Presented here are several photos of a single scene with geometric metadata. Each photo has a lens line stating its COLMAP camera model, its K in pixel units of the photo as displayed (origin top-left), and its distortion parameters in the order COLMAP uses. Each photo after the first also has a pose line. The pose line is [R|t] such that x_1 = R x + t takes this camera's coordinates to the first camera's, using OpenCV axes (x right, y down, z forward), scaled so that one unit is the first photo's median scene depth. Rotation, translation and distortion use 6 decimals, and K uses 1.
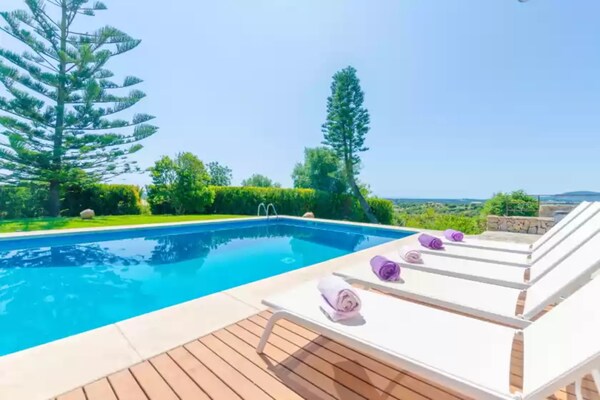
lens RADIAL K [[265.3, 0, 302.0], [0, 265.3, 202.7], [0, 0, 1]] dist [0.000700, -0.000758]
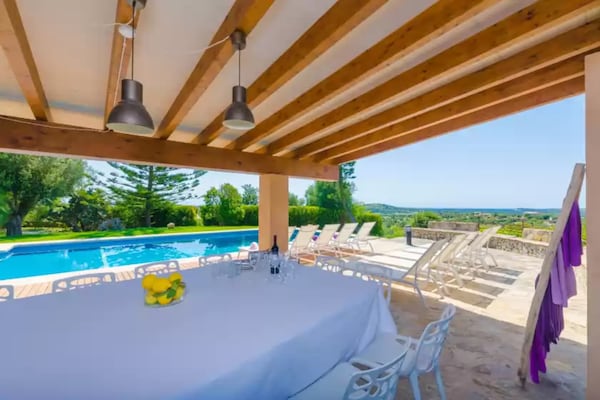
lens RADIAL K [[265.3, 0, 298.7], [0, 265.3, 204.2], [0, 0, 1]] dist [0.000700, -0.000758]
pose [[0.988547, -0.007972, -0.150701, 0.182764], [0.002912, 0.999425, -0.033770, -0.024718], [0.150884, 0.032944, 0.988002, -0.391538]]
